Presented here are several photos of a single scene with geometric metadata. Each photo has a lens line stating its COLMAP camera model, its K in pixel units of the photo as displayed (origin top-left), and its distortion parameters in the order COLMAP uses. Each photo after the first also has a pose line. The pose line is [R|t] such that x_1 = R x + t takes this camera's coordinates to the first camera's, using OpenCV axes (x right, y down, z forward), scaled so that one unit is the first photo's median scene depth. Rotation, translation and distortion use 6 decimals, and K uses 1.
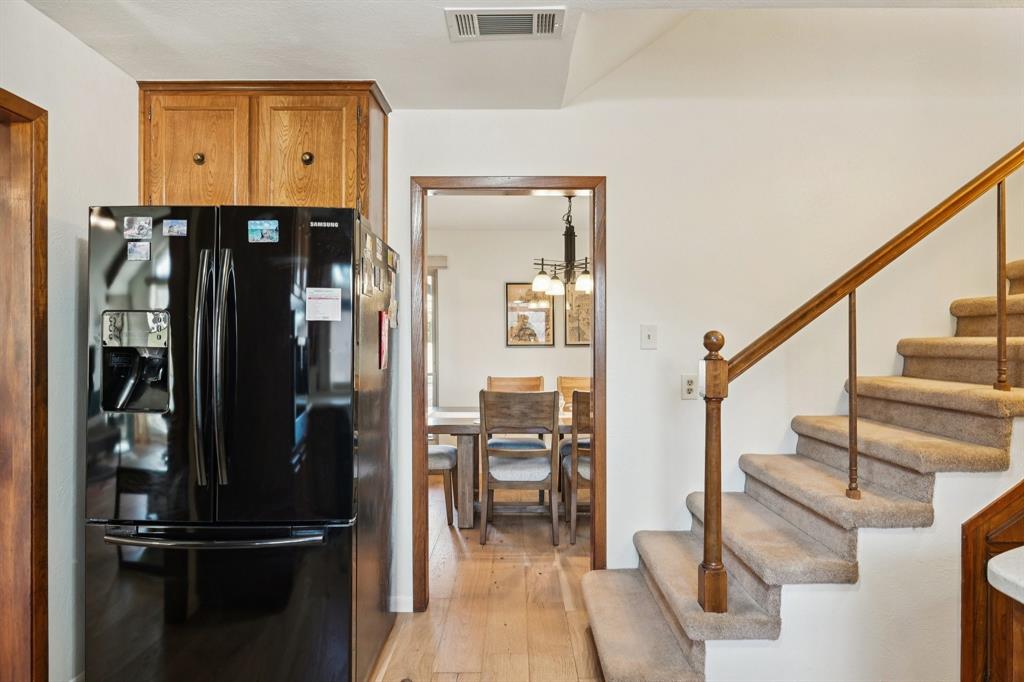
lens RADIAL K [[609.2, 0, 511.2], [0, 609.2, 343.7], [0, 0, 1]] dist [-0.002011, 0.002483]
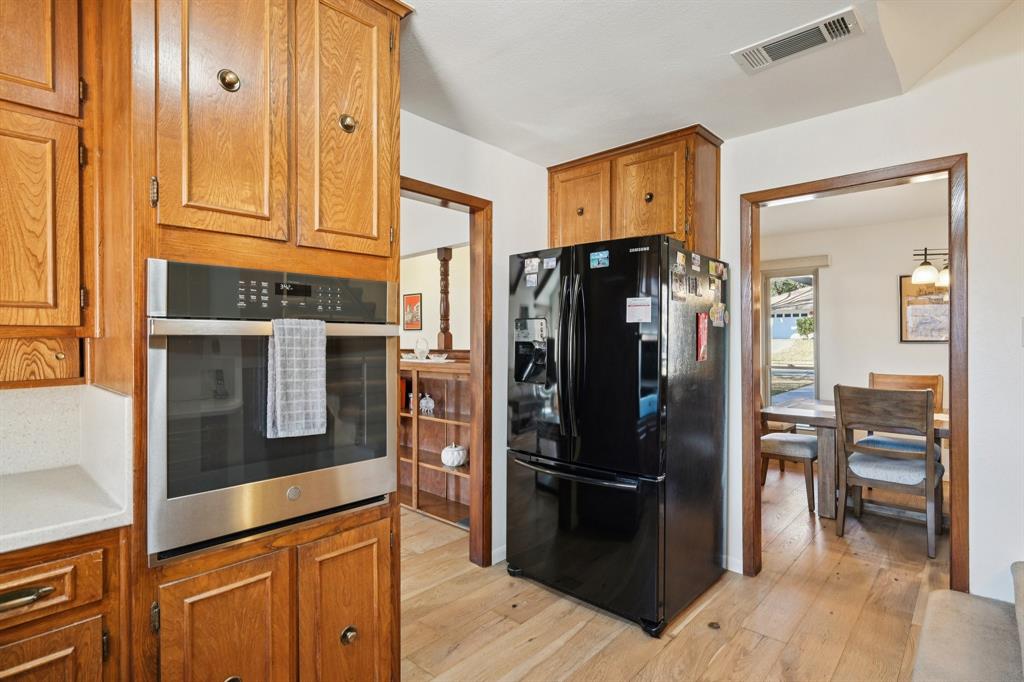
lens RADIAL K [[509.0, 0, 514.8], [0, 509.0, 334.1], [0, 0, 1]] dist [-0.000159, 0.002659]
pose [[0.744464, -0.007610, -0.667620, 0.174435], [0.000285, 0.999939, -0.011080, 0.000185], [0.667663, 0.008059, 0.744420, -0.000842]]
